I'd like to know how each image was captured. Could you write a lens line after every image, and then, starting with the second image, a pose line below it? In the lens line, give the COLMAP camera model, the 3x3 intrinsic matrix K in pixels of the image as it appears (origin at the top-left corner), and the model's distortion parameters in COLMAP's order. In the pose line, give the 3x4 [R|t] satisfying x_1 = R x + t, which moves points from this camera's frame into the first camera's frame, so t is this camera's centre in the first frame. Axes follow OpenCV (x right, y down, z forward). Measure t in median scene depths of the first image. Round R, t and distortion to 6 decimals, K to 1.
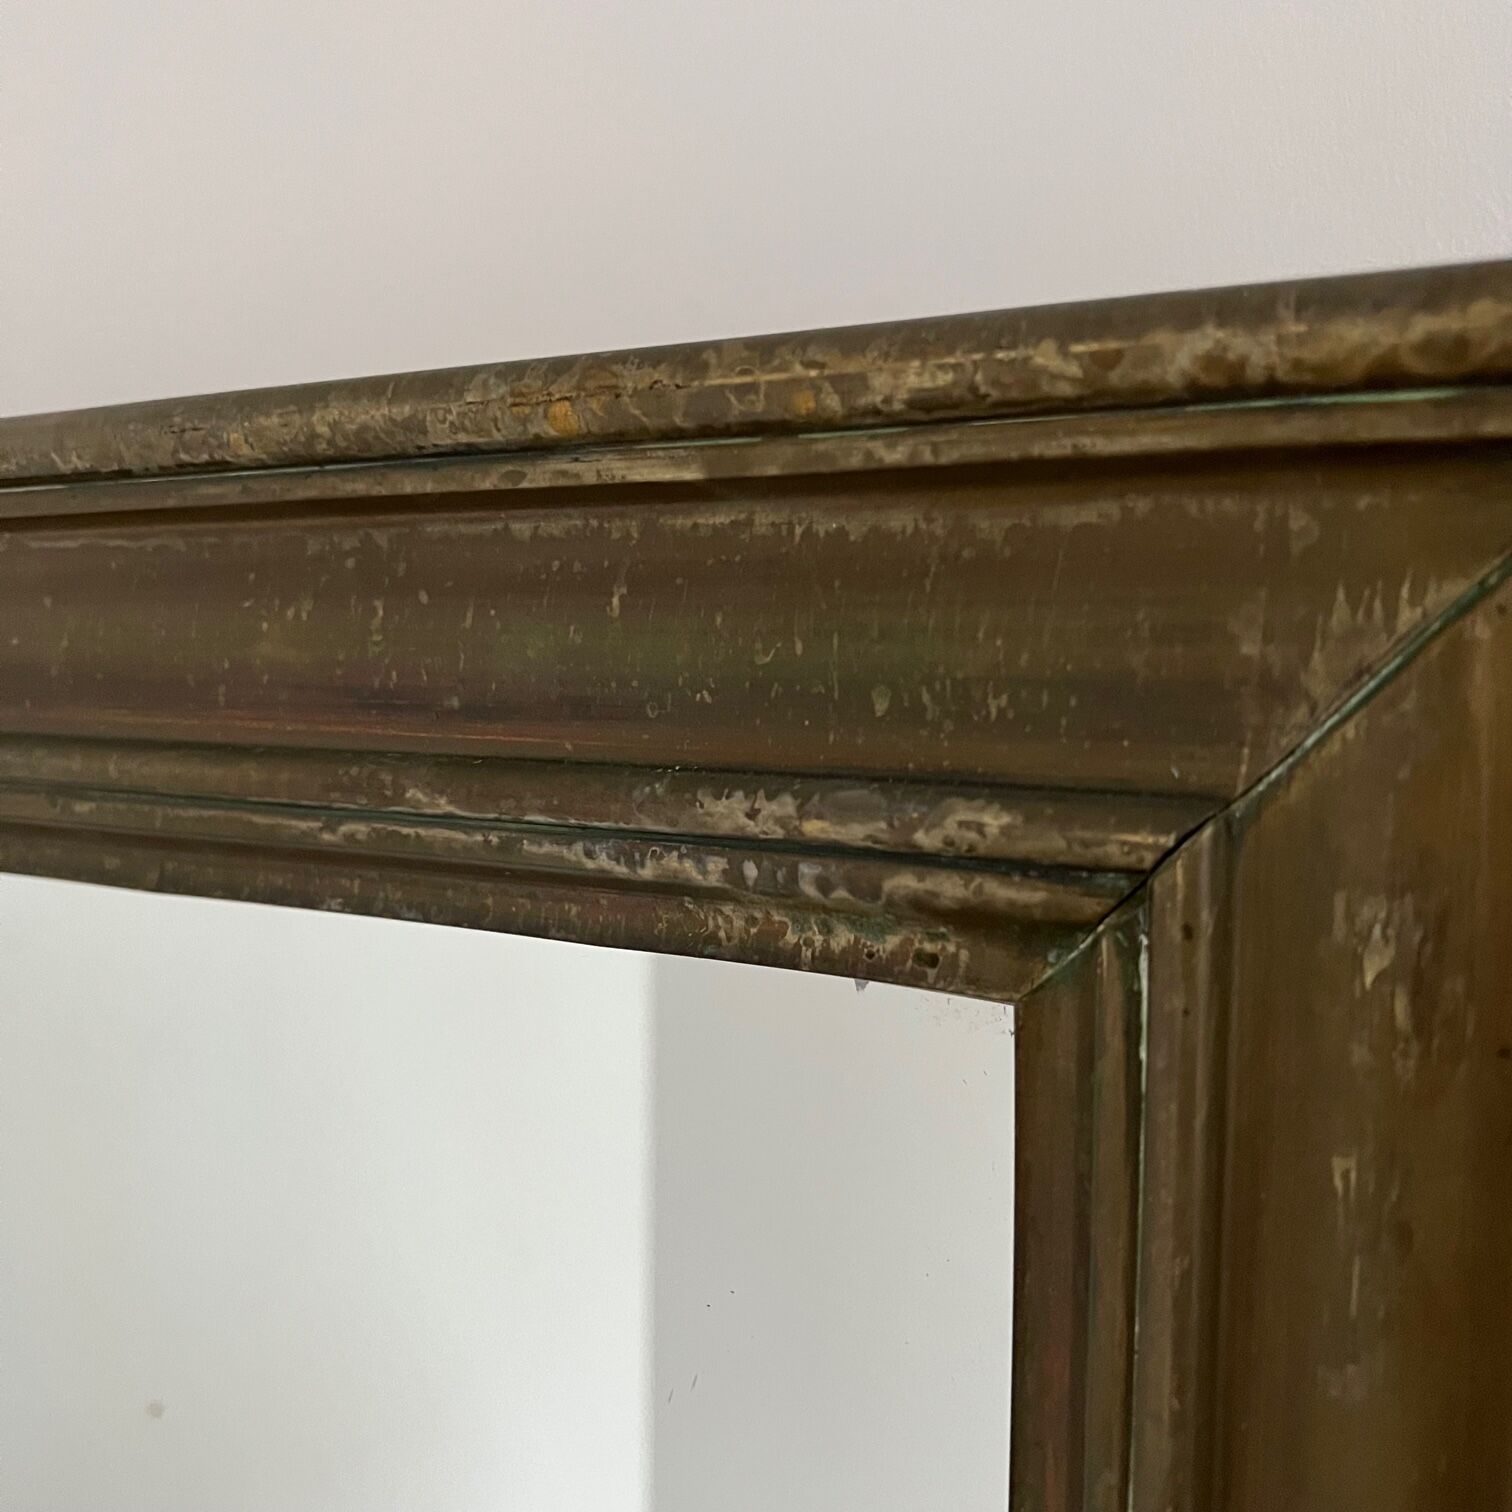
lens RADIAL K [[1552.4, 0, 758.7], [0, 1552.4, 733.1], [0, 0, 1]] dist [0.033142, -0.023657]
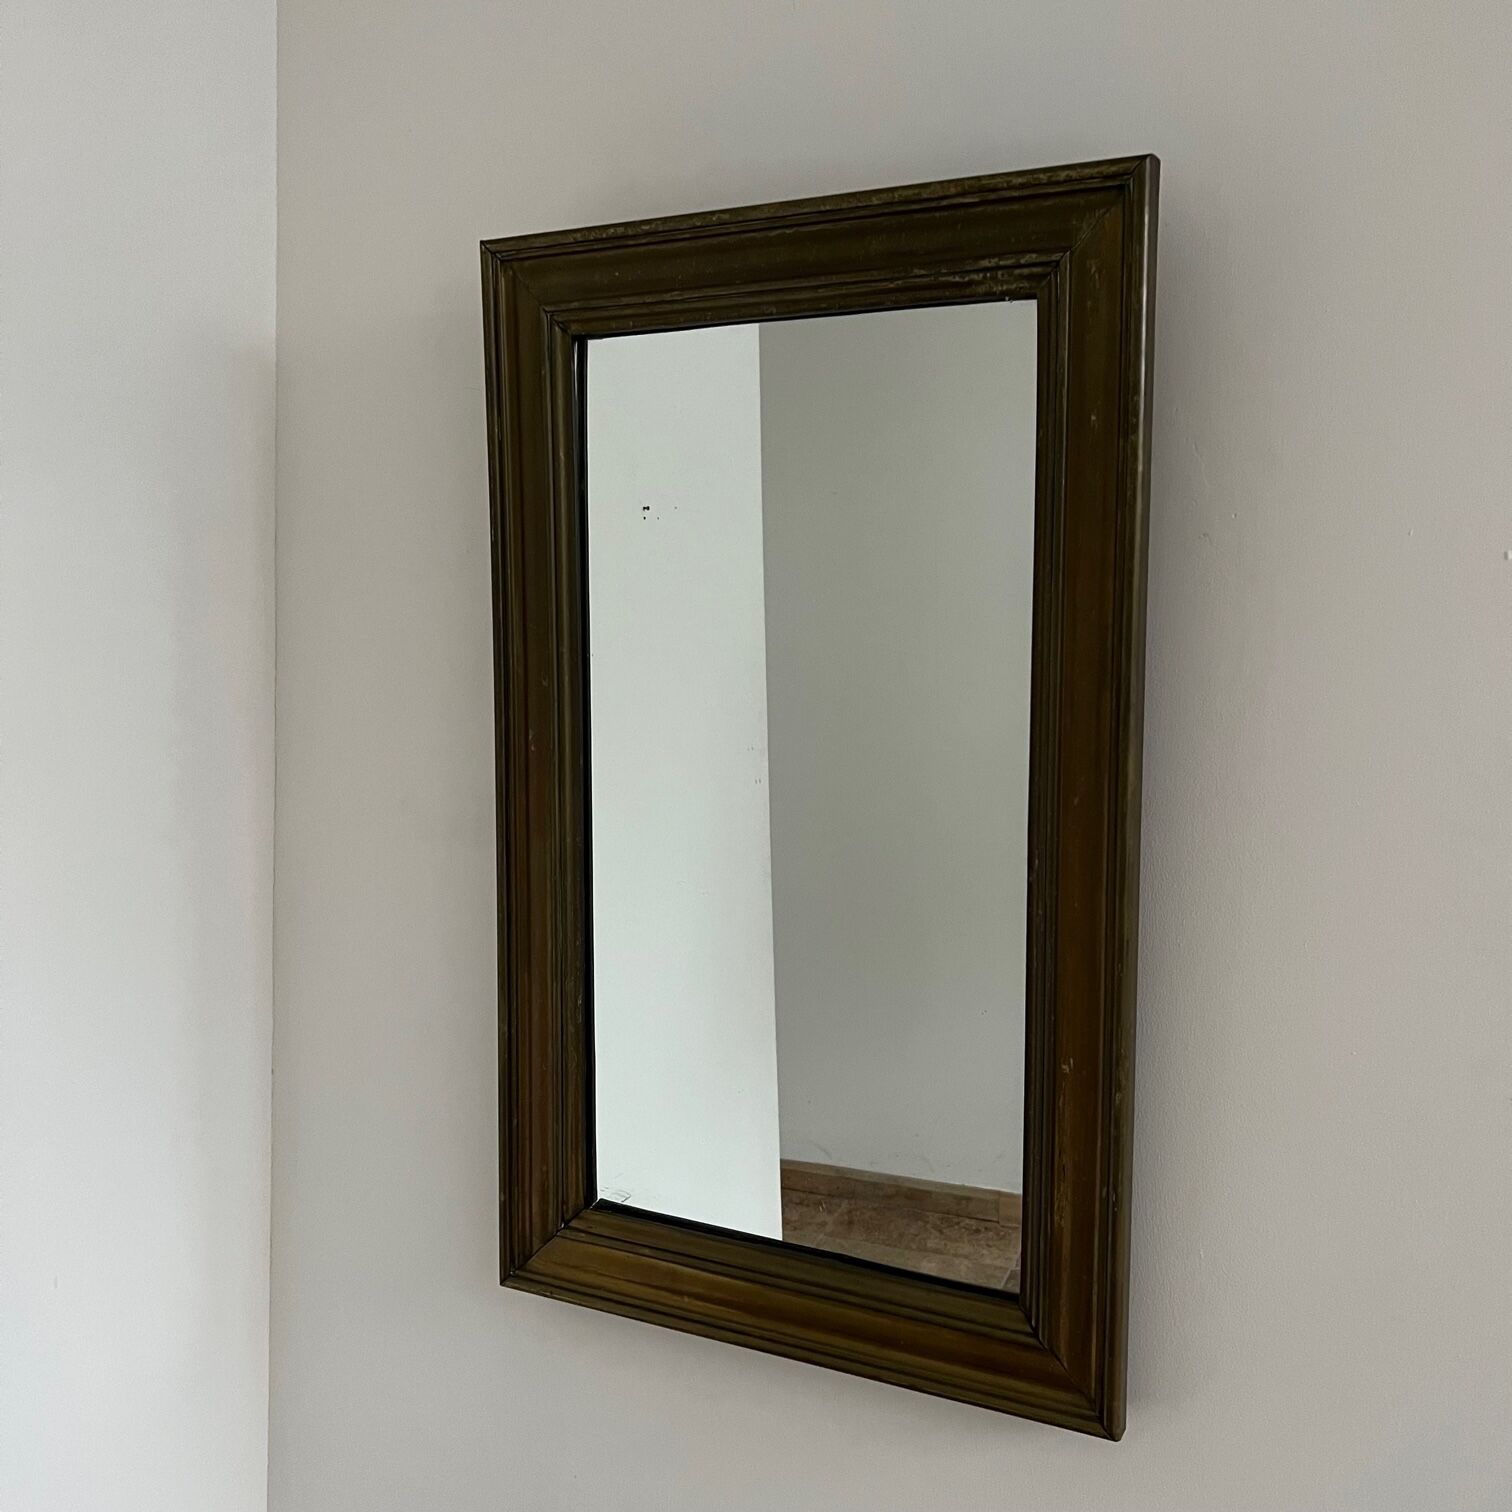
lens RADIAL K [[1519.4, 0, 757.7], [0, 1519.4, 755.2], [0, 0, 1]] dist [0.009970, -0.009501]
pose [[0.998758, -0.039482, 0.030395, -1.075843], [0.035973, 0.993456, 0.108403, 1.192046], [-0.034476, -0.107175, 0.993642, -4.613515]]
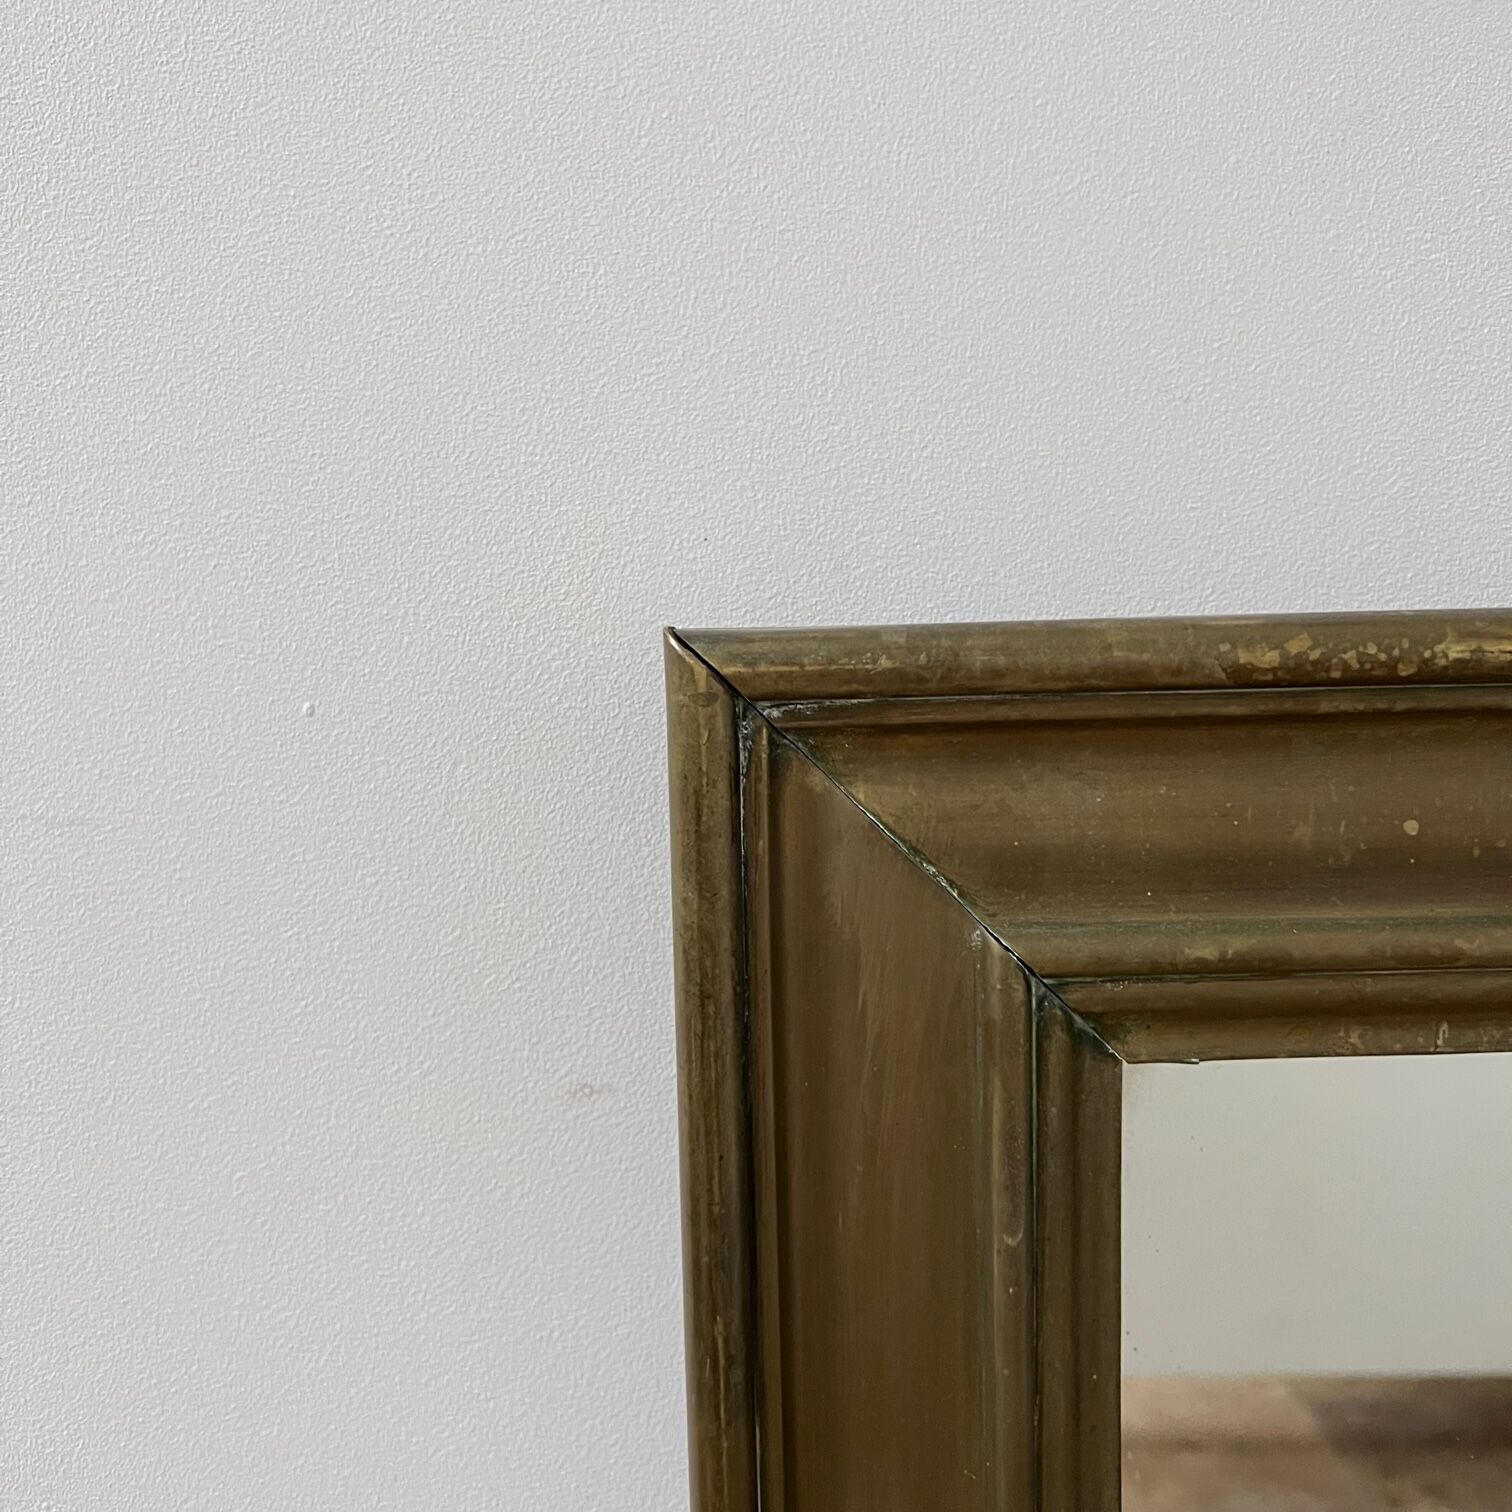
lens RADIAL K [[1509.5, 0, 755.4], [0, 1509.5, 726.5], [0, 0, 1]] dist [-0.008447, -0.013284]
pose [[0.885115, -0.088827, 0.456817, -2.504293], [0.058219, 0.995038, 0.080680, -0.337317], [-0.461717, -0.044815, 0.885895, 0.886661]]
